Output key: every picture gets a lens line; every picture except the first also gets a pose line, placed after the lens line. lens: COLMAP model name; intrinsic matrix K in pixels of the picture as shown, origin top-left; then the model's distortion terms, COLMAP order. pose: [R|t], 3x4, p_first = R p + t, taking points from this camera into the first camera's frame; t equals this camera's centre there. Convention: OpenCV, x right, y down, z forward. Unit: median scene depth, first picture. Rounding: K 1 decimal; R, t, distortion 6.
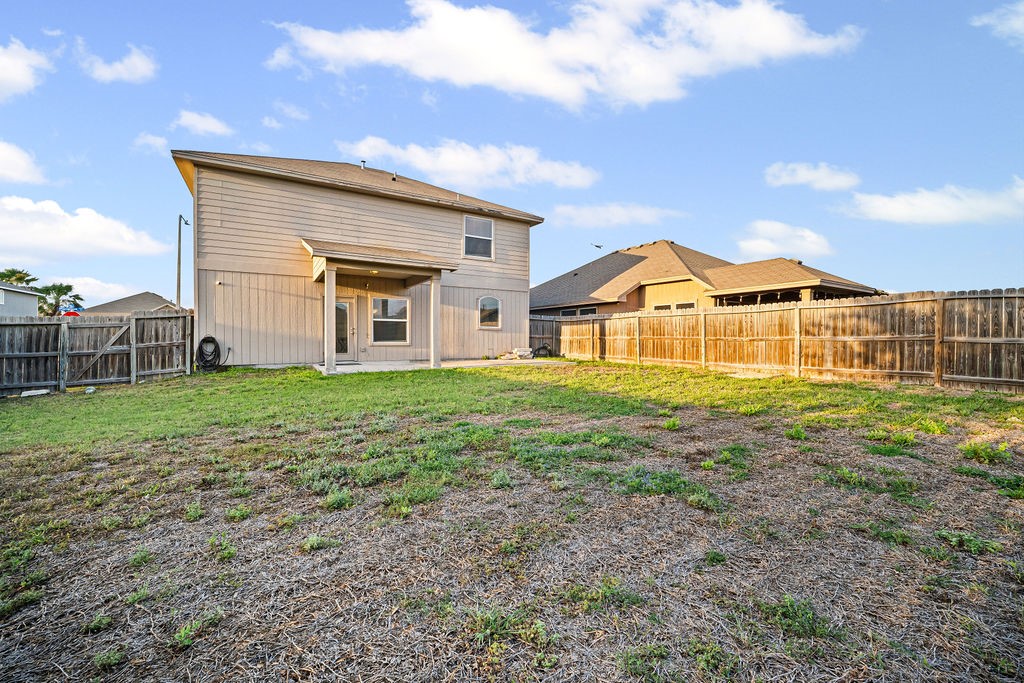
lens RADIAL K [[407.2, 0, 512.5], [0, 407.2, 340.8], [0, 0, 1]] dist [-0.012967, 0.005567]
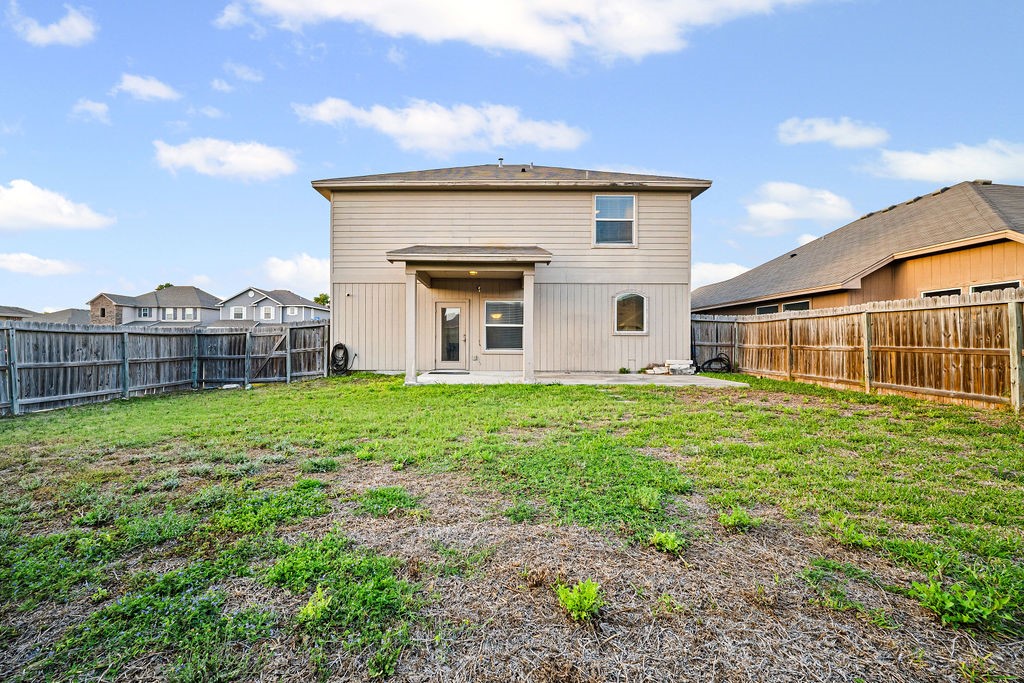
lens RADIAL K [[419.0, 0, 494.6], [0, 419.0, 340.0], [0, 0, 1]] dist [-0.009882, 0.000127]
pose [[0.849083, -0.000324, -0.528260, 0.170874], [-0.007381, 0.999895, -0.012477, -0.007108], [0.528208, 0.014494, 0.848991, 0.206358]]
